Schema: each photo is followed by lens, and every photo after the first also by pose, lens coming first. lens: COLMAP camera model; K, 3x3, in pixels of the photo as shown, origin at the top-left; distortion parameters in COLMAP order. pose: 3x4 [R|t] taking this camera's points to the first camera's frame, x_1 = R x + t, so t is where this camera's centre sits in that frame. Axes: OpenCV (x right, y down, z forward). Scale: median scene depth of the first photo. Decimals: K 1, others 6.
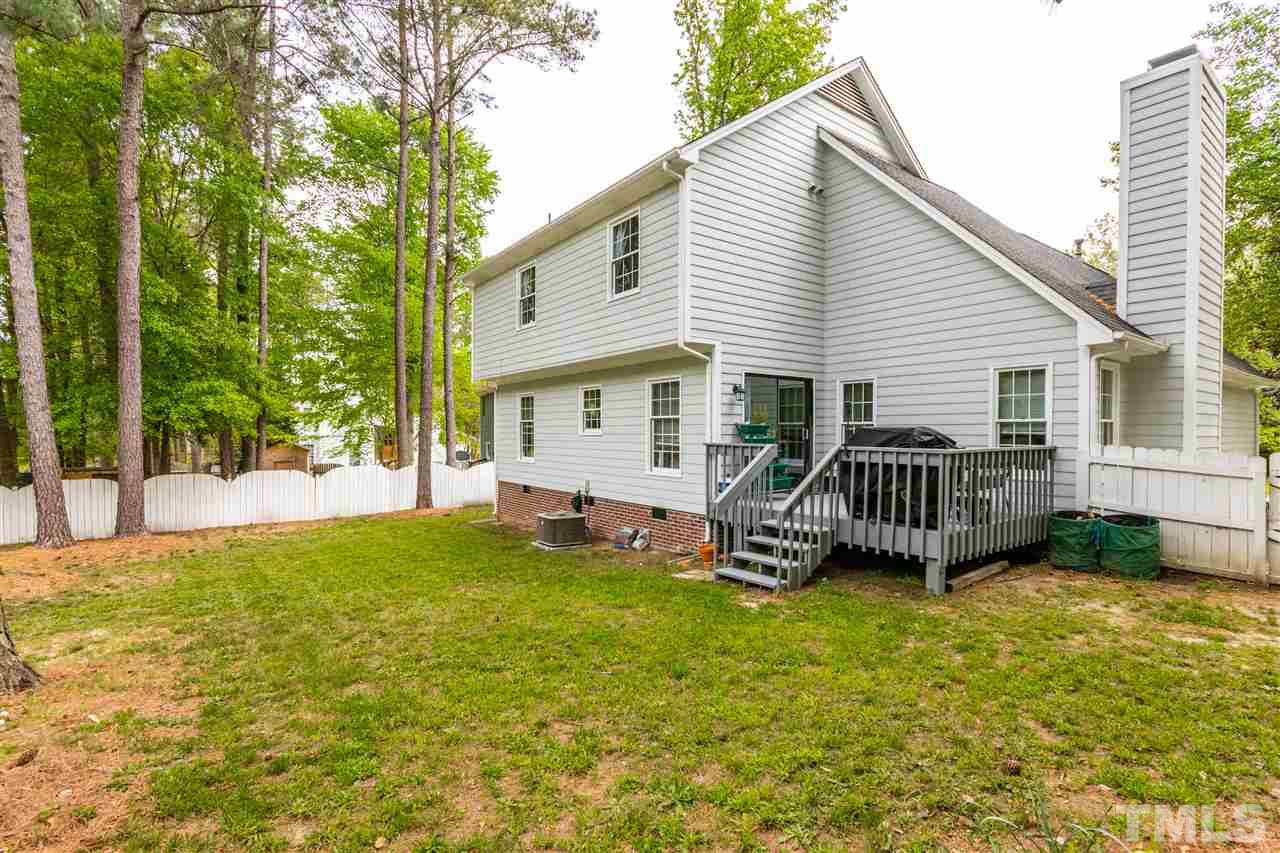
lens RADIAL K [[590.9, 0, 636.3], [0, 590.9, 430.4], [0, 0, 1]] dist [-0.000050, 0.000886]
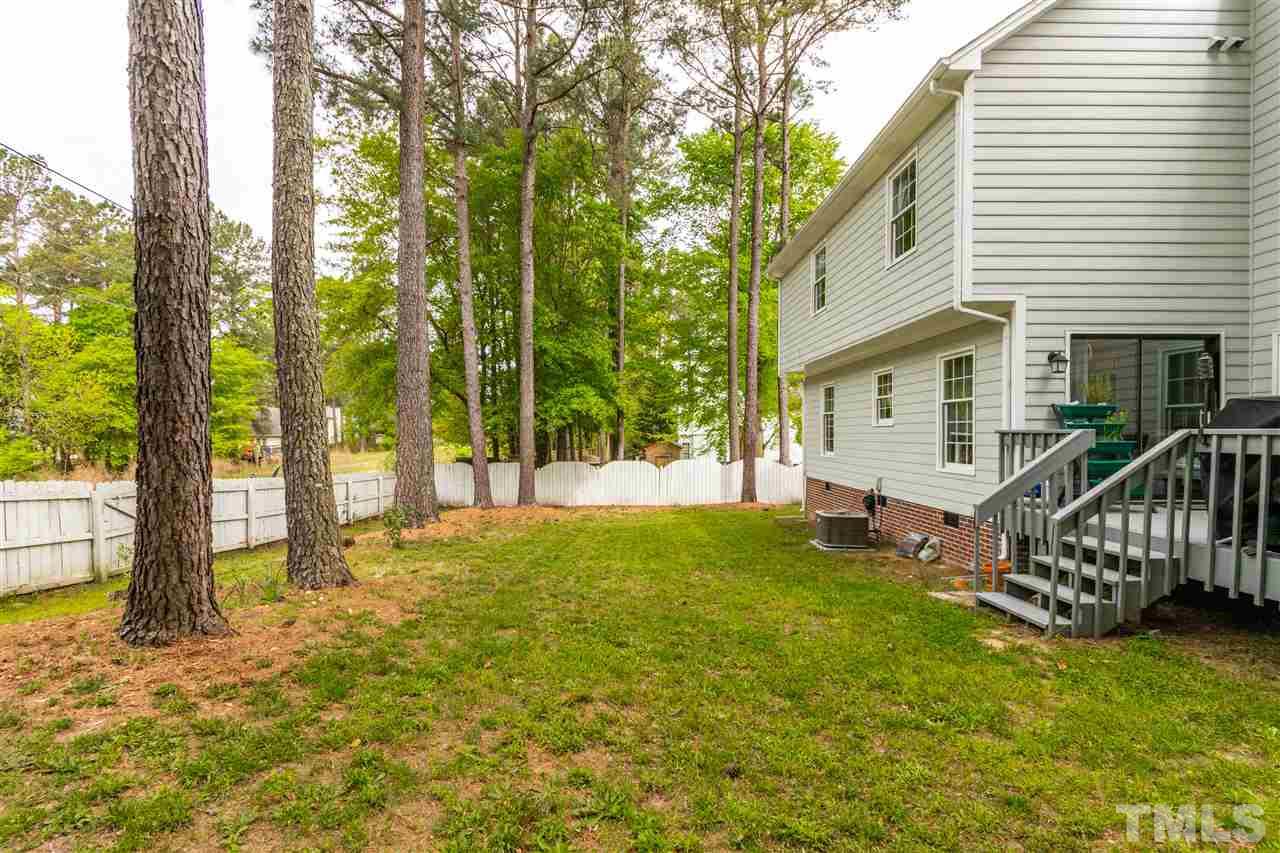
lens RADIAL K [[590.9, 0, 637.8], [0, 590.9, 432.7], [0, 0, 1]] dist [-0.000050, 0.000886]
pose [[0.810681, -0.000577, -0.585488, 0.178513], [0.000159, 1.000000, -0.000766, 0.023758], [0.585488, 0.000527, 0.810681, 0.100239]]
